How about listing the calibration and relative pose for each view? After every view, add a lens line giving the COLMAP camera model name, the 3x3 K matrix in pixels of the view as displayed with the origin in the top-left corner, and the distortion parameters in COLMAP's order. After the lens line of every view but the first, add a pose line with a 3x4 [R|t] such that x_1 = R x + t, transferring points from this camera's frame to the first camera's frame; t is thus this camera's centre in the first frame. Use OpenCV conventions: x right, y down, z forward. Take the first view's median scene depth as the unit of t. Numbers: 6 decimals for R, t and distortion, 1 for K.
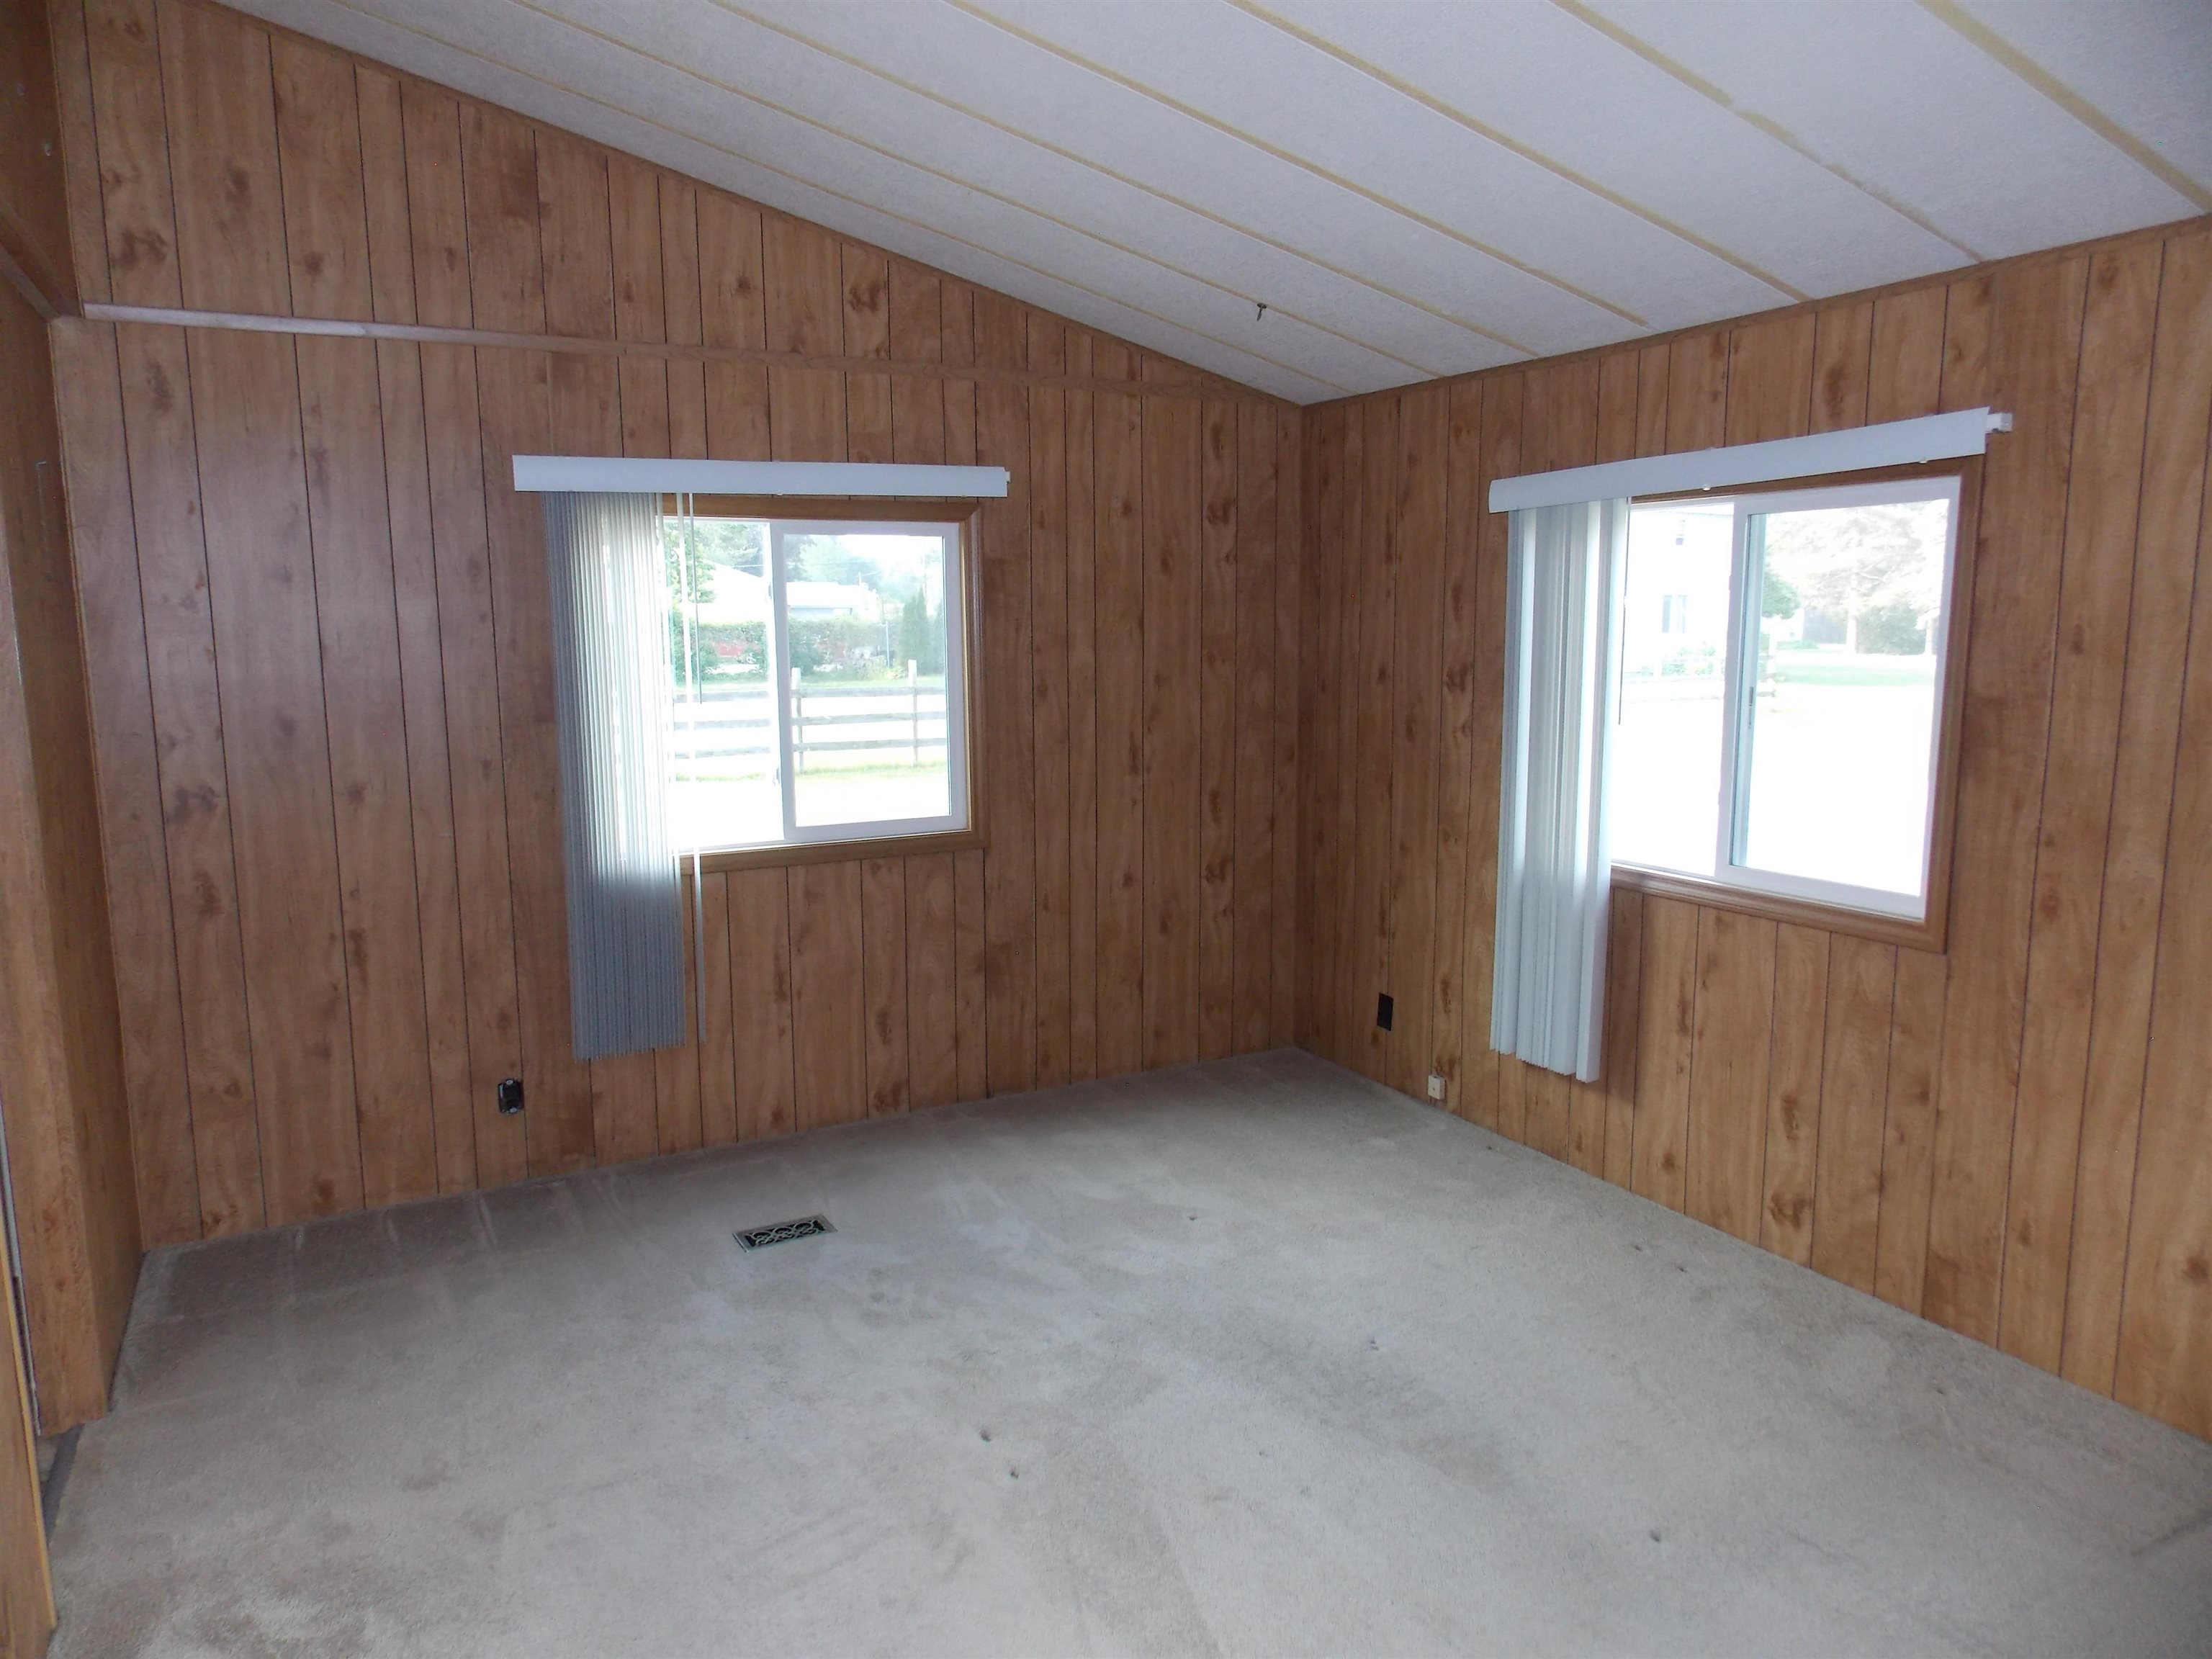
lens RADIAL K [[1474.6, 0, 1111.0], [0, 1474.6, 832.6], [0, 0, 1]] dist [0.002644, -0.001479]
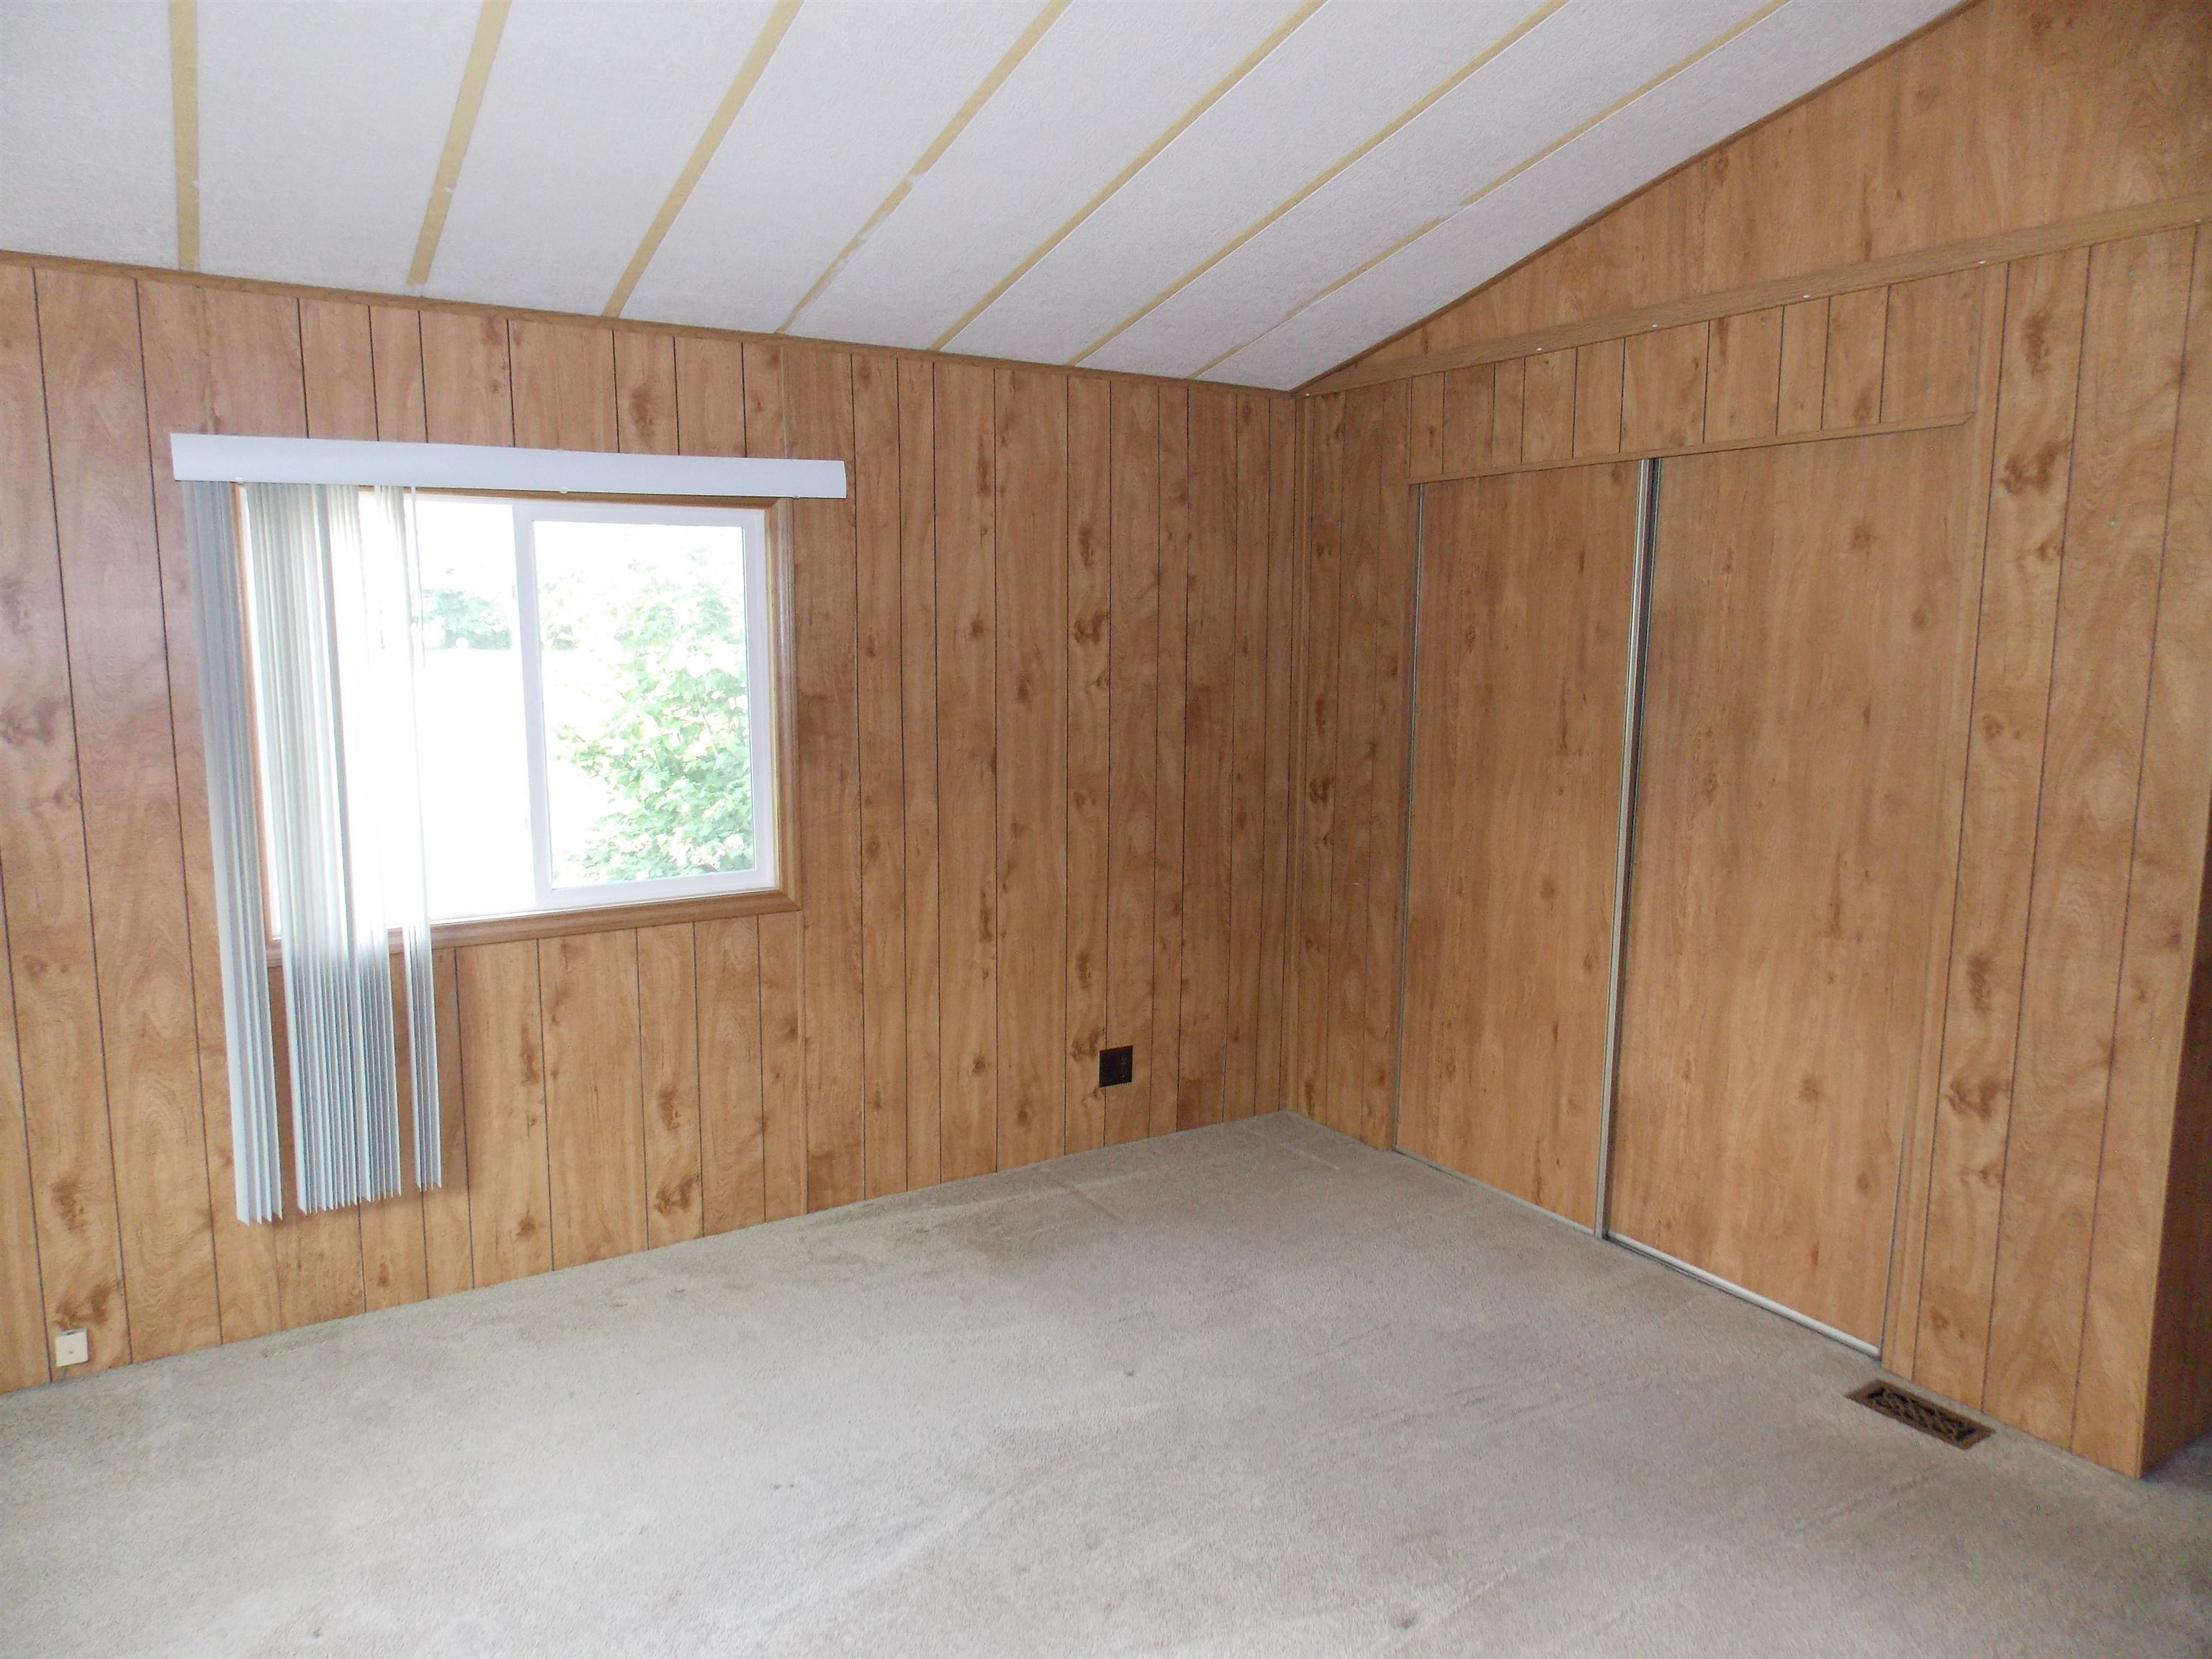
lens RADIAL K [[1474.6, 0, 1109.8], [0, 1474.6, 816.3], [0, 0, 1]] dist [0.002644, -0.001479]
pose [[-0.074415, -0.141101, 0.987195, -0.585844], [0.135673, 0.979302, 0.150200, -0.129011], [-0.987955, 0.145113, -0.053731, 0.753447]]
